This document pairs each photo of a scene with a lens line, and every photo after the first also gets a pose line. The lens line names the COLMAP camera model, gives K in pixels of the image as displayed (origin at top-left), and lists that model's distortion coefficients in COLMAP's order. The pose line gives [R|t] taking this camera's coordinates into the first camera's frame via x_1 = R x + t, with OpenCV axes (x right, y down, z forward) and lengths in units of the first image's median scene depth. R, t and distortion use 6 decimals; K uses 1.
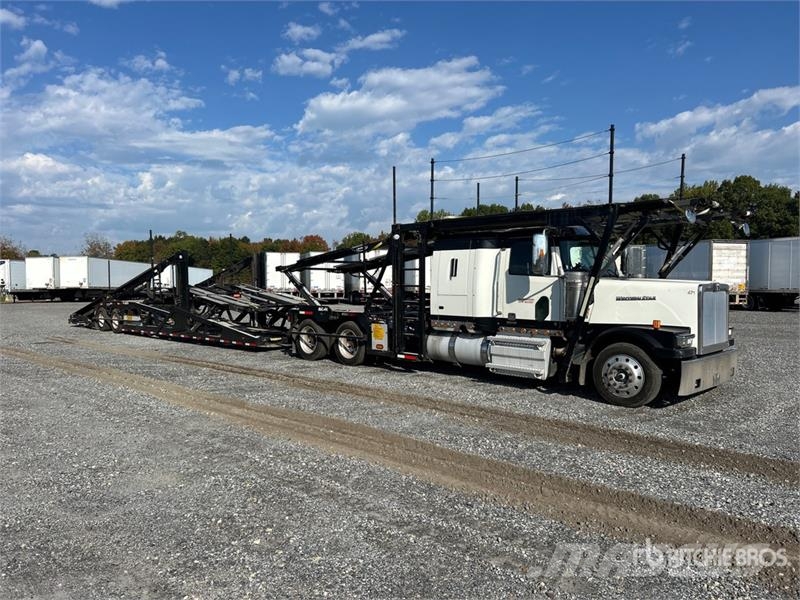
lens RADIAL K [[587.2, 0, 402.1], [0, 587.2, 285.9], [0, 0, 1]] dist [-0.008492, -0.003850]
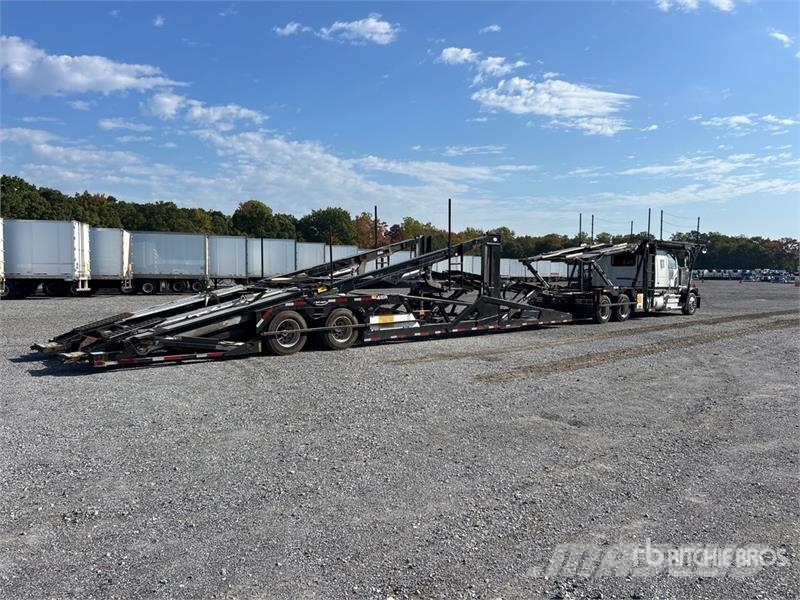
lens RADIAL K [[587.2, 0, 402.1], [0, 587.2, 285.9], [0, 0, 1]] dist [-0.008492, -0.003850]
pose [[0.205567, -0.038383, 0.977890, -1.453259], [-0.002653, 0.999205, 0.039777, -0.023239], [-0.978639, -0.010772, 0.205302, 1.003380]]
